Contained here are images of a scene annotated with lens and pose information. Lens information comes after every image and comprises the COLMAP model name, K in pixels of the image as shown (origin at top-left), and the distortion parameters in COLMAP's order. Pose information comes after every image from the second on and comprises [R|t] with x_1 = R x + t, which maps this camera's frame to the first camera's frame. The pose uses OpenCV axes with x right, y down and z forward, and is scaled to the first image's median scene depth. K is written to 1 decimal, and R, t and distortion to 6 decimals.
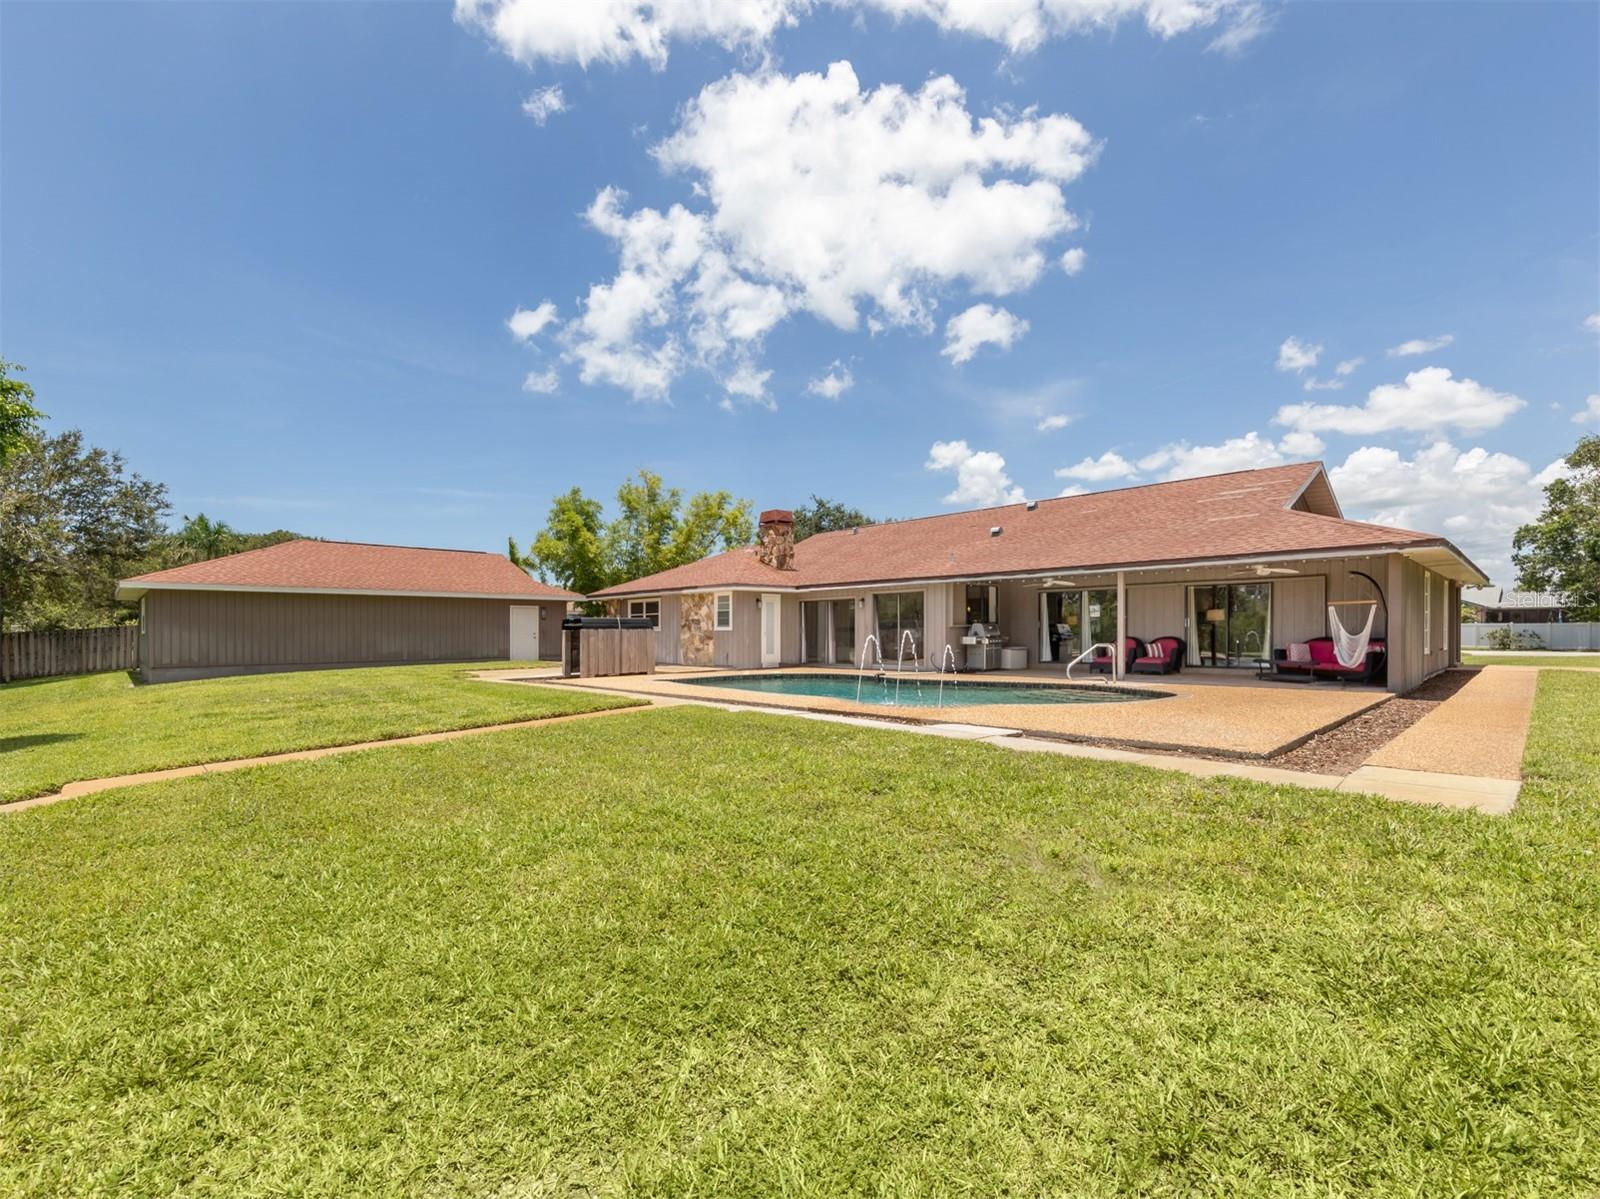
lens RADIAL K [[644.3, 0, 800.9], [0, 644.3, 610.5], [0, 0, 1]] dist [-0.001235, -0.000031]
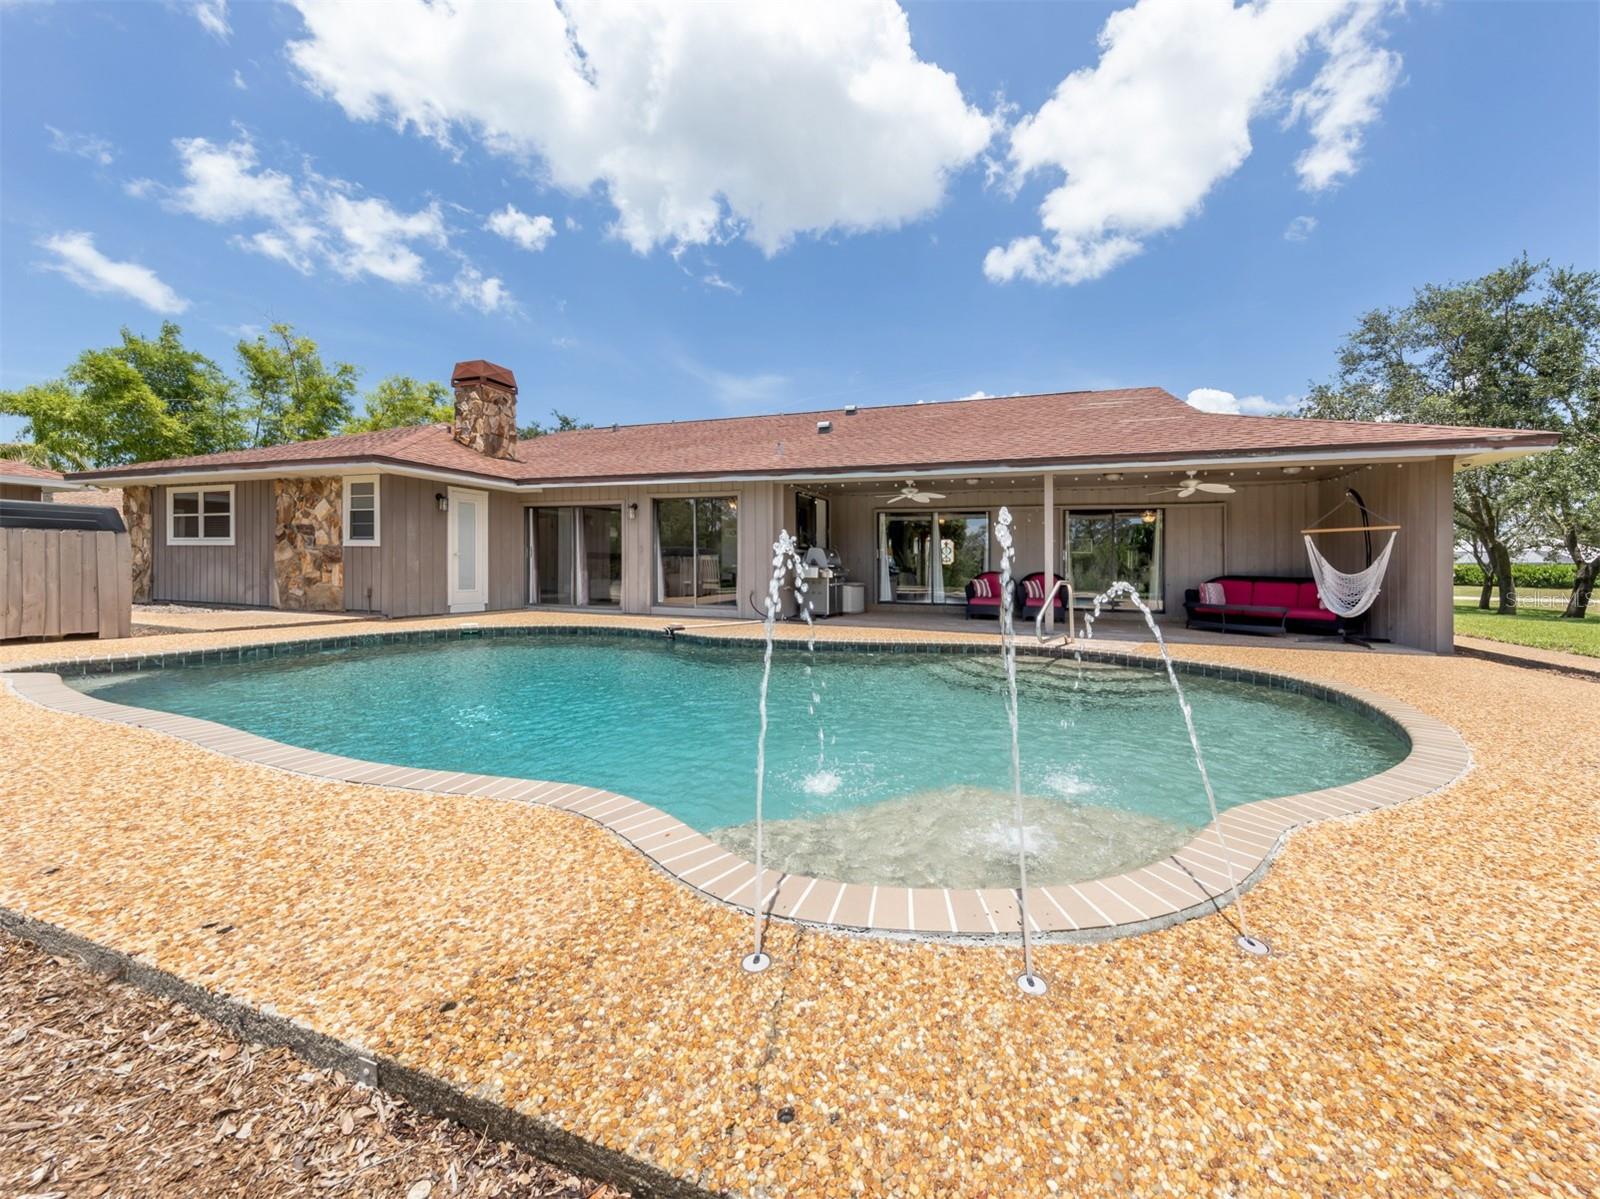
lens RADIAL K [[536.5, 0, 836.2], [0, 536.5, 606.9], [0, 0, 1]] dist [-0.000225, 0.000003]
pose [[0.880863, -0.011338, 0.473236, 0.017524], [-0.039057, 0.994564, 0.096528, 0.022115], [-0.471757, -0.103511, 0.875631, 0.401336]]
